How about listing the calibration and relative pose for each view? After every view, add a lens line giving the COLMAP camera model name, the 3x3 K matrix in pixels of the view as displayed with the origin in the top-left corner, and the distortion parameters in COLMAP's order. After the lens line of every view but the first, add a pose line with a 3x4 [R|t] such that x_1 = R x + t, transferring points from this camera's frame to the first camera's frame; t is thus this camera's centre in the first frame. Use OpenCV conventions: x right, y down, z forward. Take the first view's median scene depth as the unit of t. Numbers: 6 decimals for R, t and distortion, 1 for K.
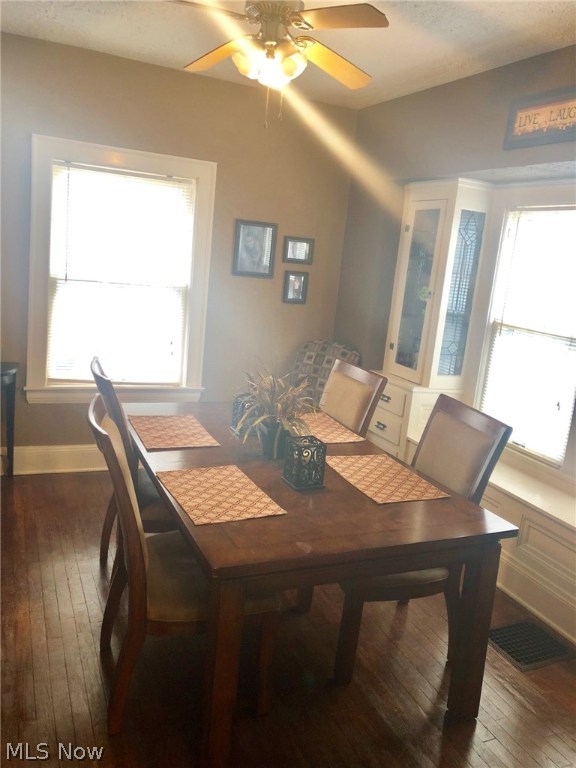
lens RADIAL K [[630.4, 0, 288.2], [0, 630.4, 388.2], [0, 0, 1]] dist [0.017526, -0.012340]
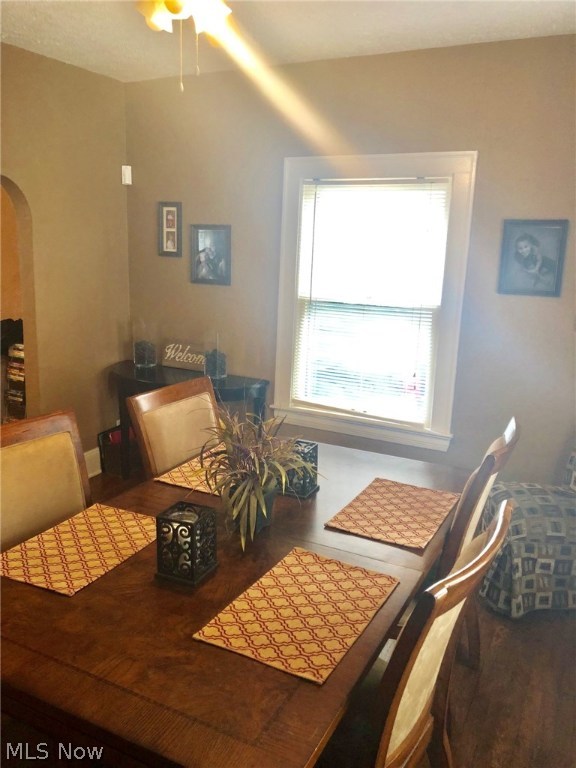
lens RADIAL K [[630.4, 0, 288.1], [0, 630.4, 376.9], [0, 0, 1]] dist [0.017526, -0.012340]
pose [[0.628528, 0.086952, -0.772911, 0.413668], [-0.136735, 0.990608, 0.000250, -0.054437], [0.765673, 0.105527, 0.634514, 0.398494]]
